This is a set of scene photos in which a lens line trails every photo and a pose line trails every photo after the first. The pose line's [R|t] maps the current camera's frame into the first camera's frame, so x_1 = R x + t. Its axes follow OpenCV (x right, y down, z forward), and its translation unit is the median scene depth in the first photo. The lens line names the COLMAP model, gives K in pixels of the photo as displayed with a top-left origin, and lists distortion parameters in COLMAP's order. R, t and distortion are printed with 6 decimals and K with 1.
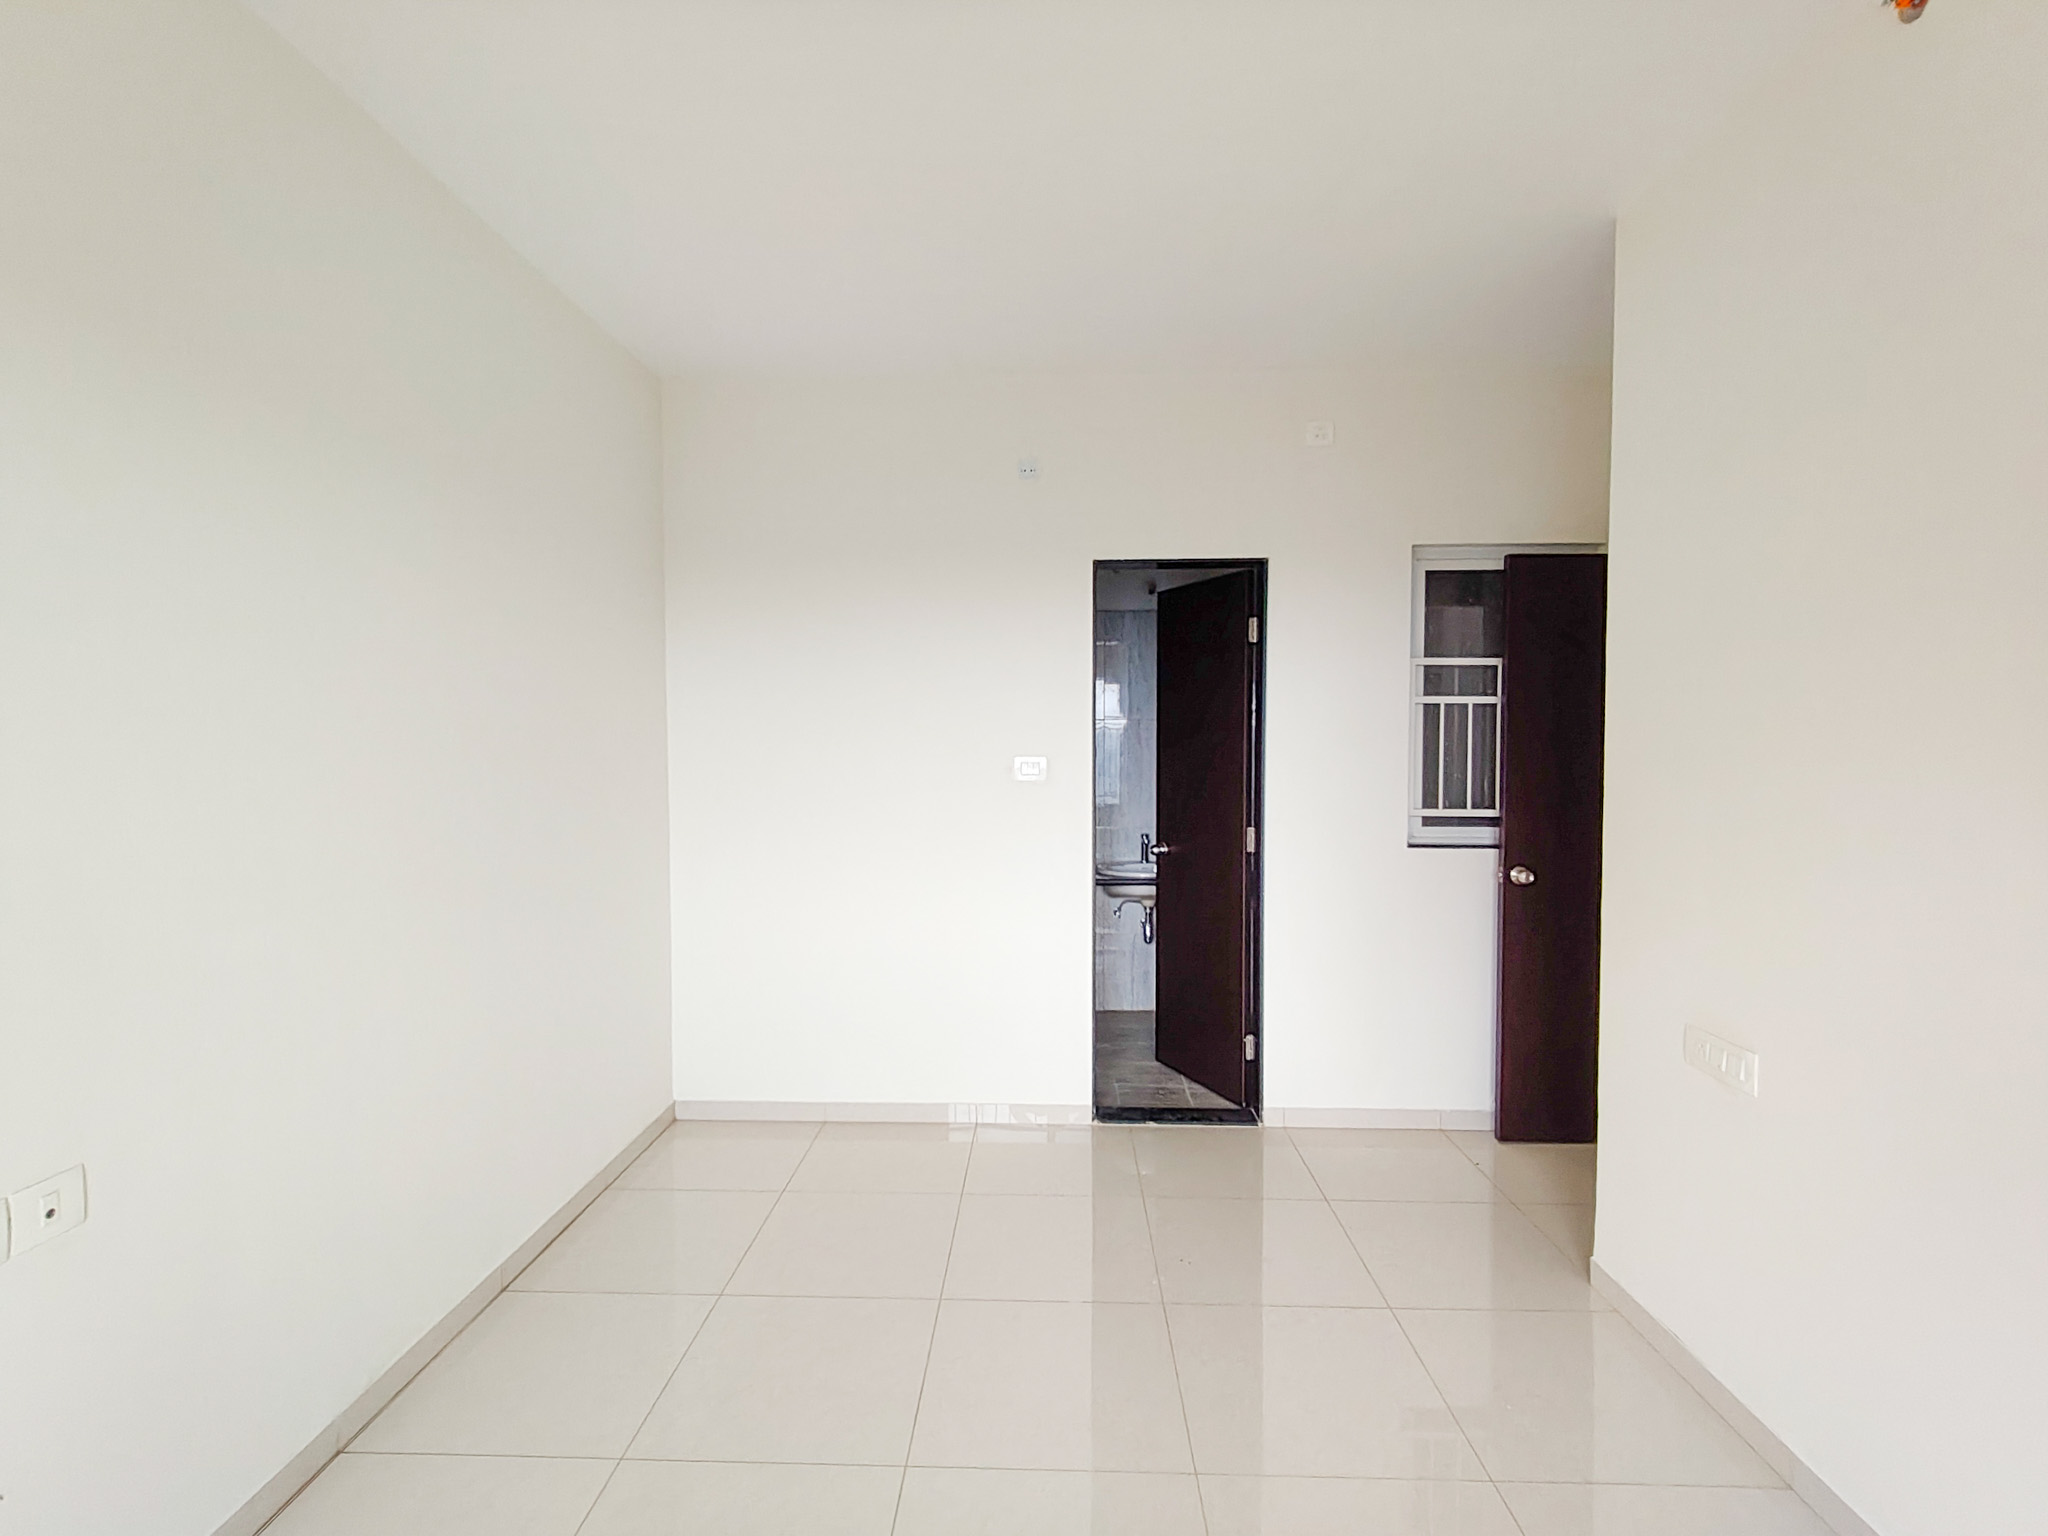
lens RADIAL K [[961.5, 0, 1025.1], [0, 961.5, 777.5], [0, 0, 1]] dist [0.010023, -0.002292]
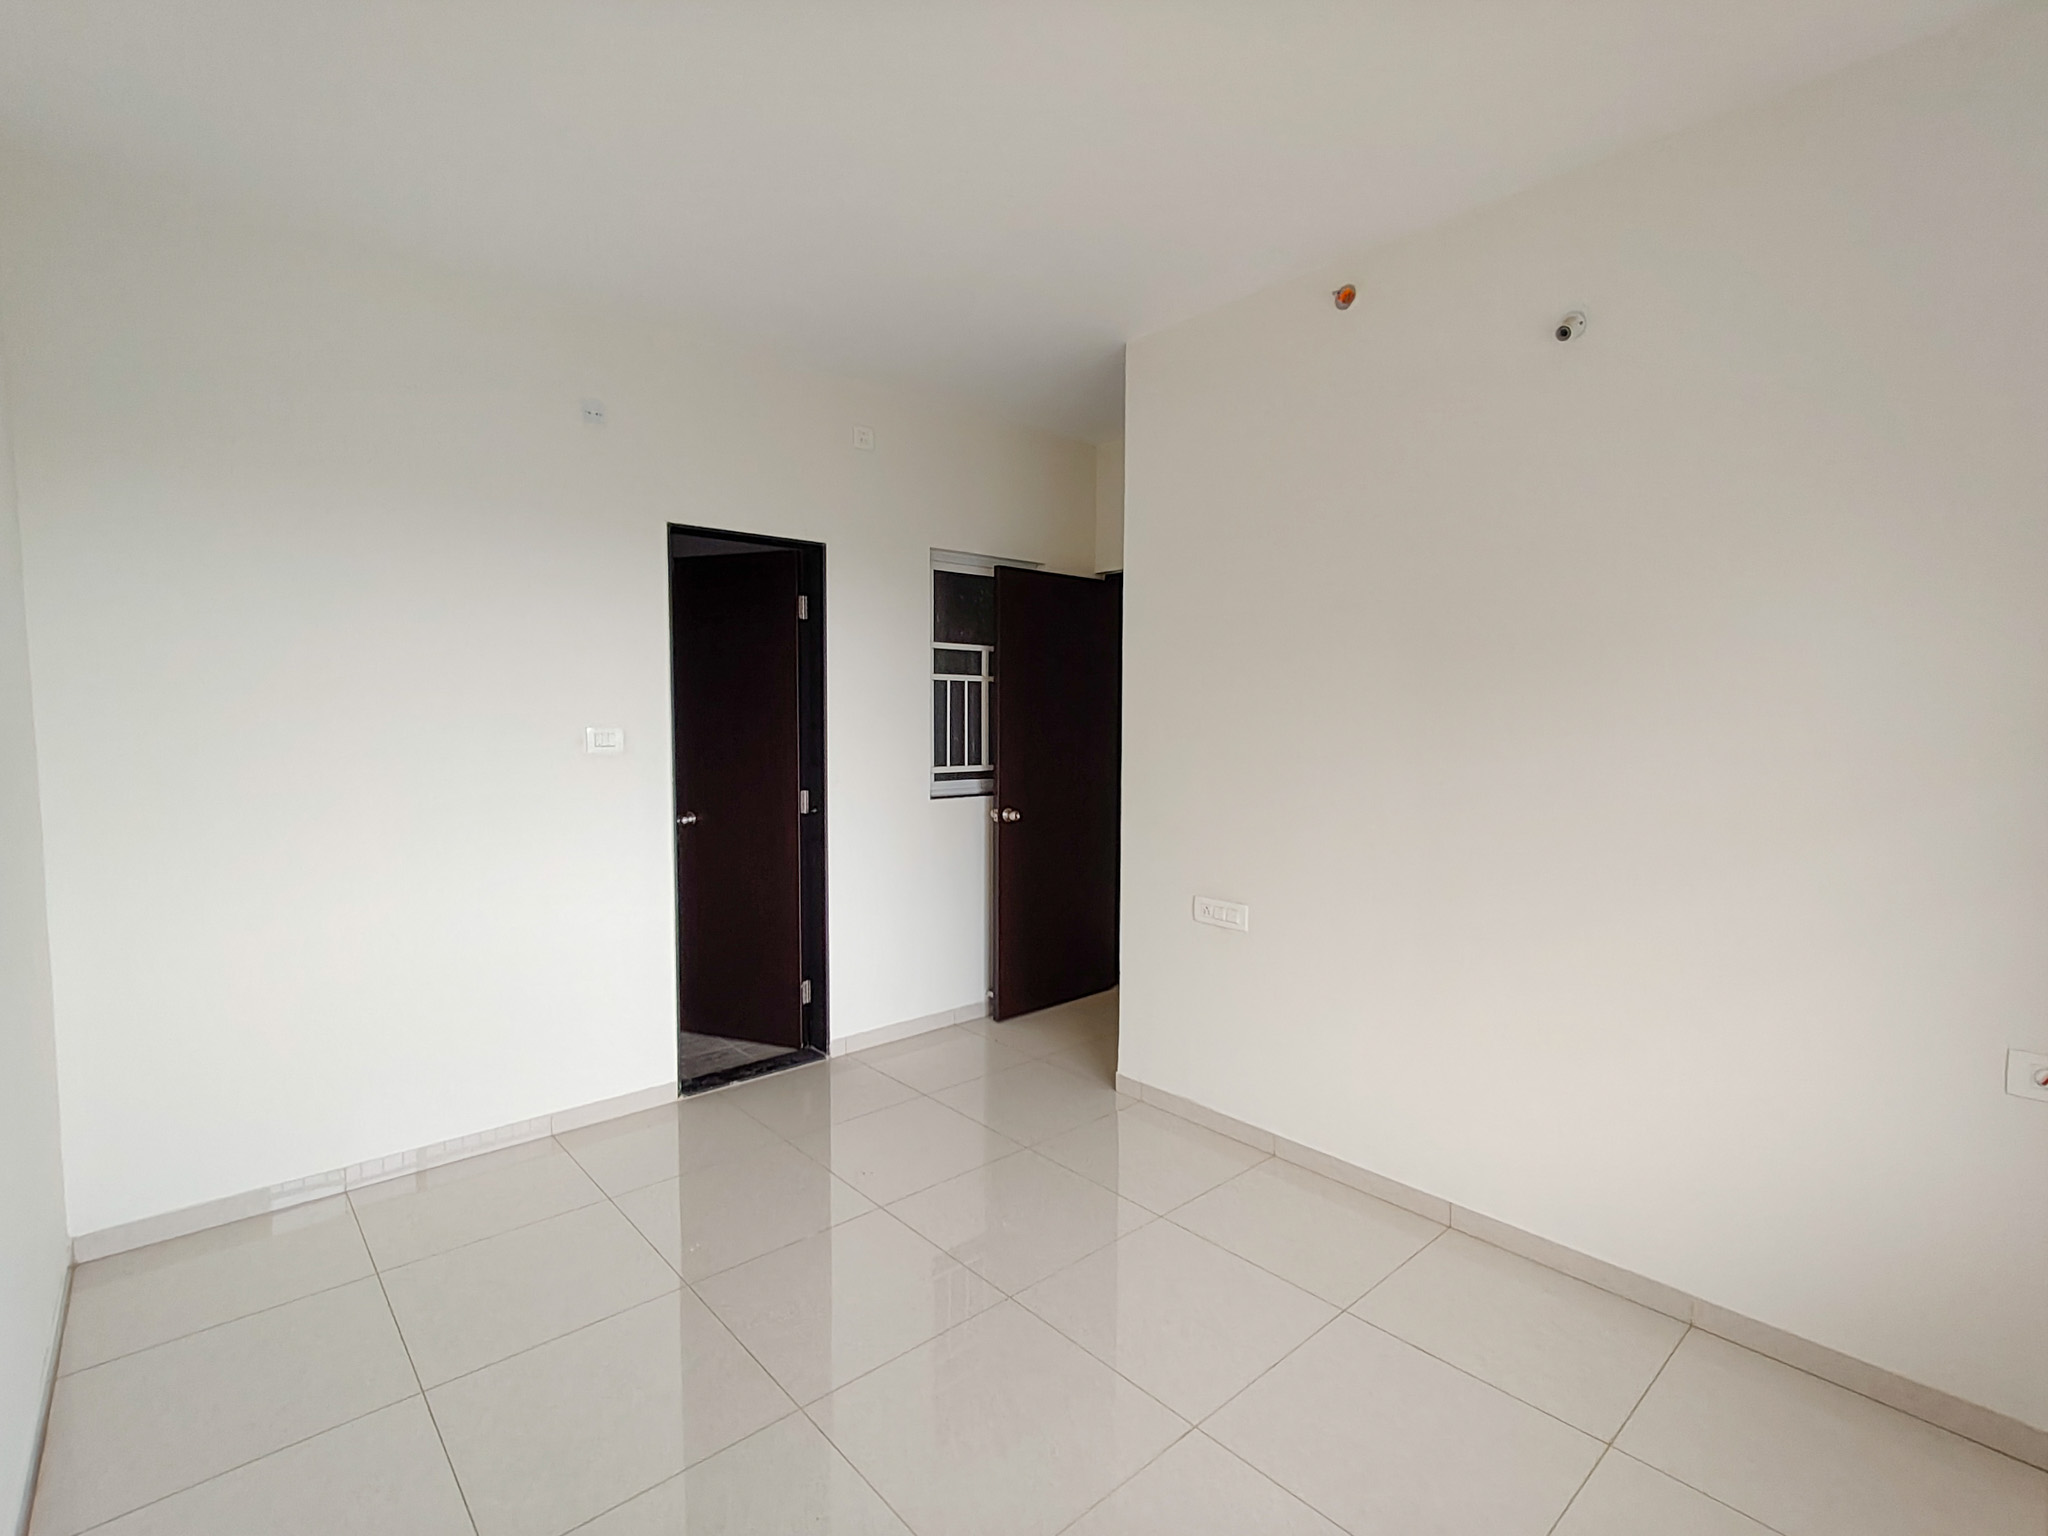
lens RADIAL K [[961.5, 0, 1029.2], [0, 961.5, 774.4], [0, 0, 1]] dist [0.010023, -0.002292]
pose [[0.719018, -0.043474, 0.693630, -0.345394], [0.021070, 0.998946, 0.040769, -0.005093], [-0.694672, -0.014699, 0.719177, 0.046718]]
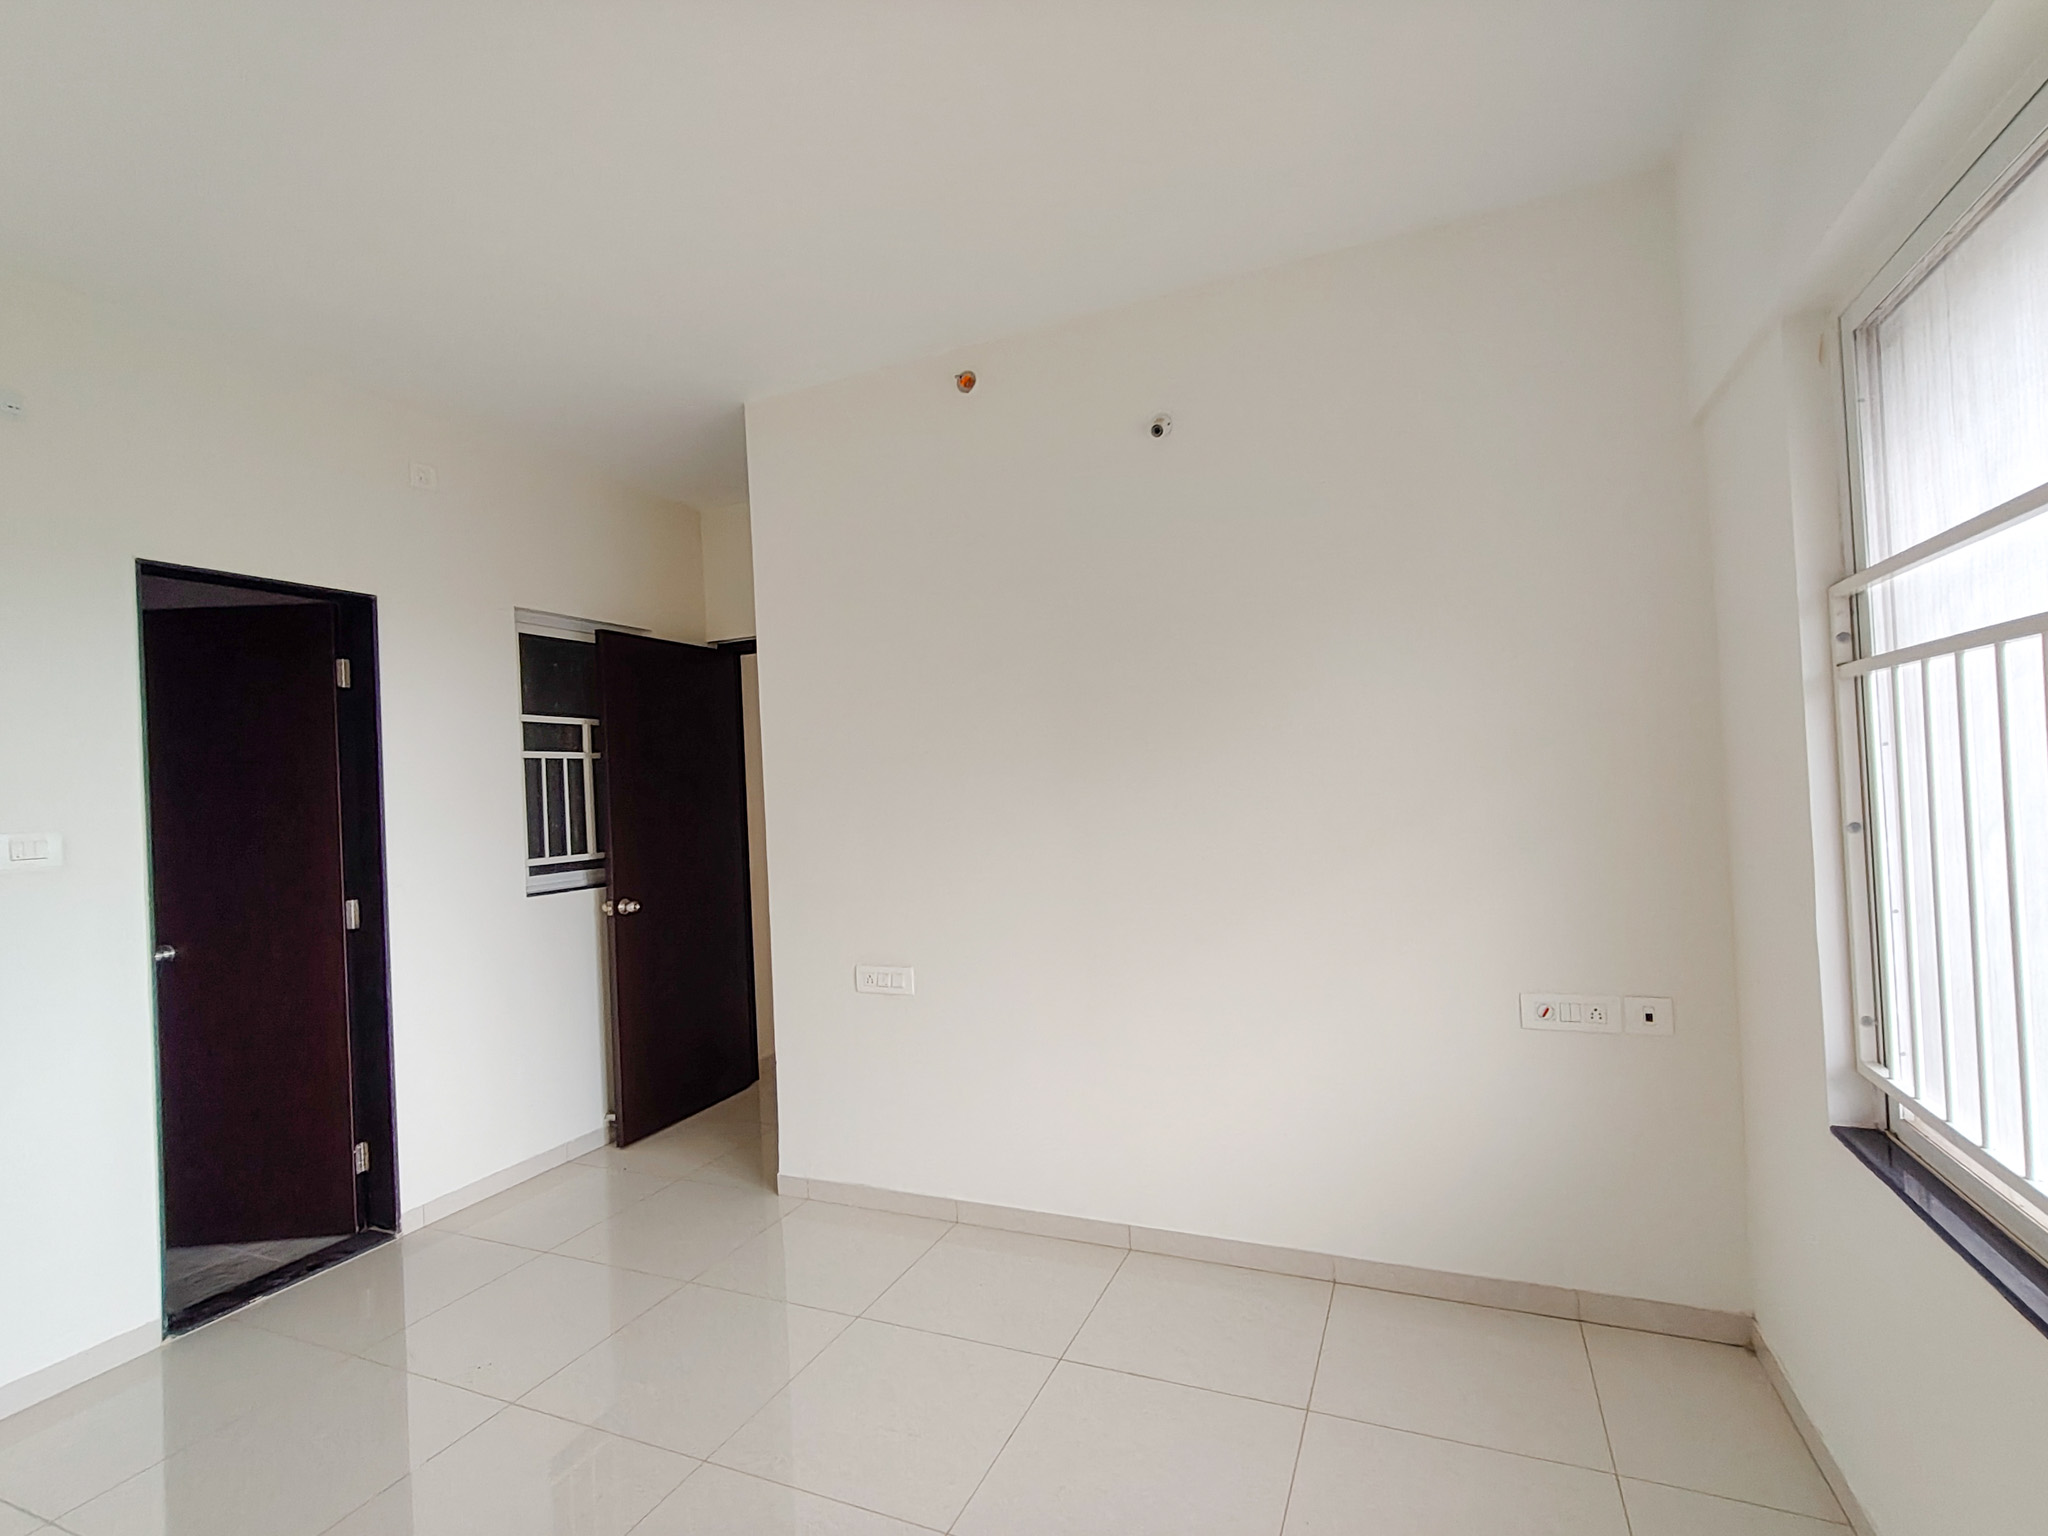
lens RADIAL K [[961.5, 0, 1026.3], [0, 961.5, 775.7], [0, 0, 1]] dist [0.010023, -0.002292]
pose [[0.366509, -0.007374, 0.930385, -0.363229], [0.081639, 0.996367, -0.024264, 0.011786], [-0.926826, 0.084849, 0.365779, 0.113959]]
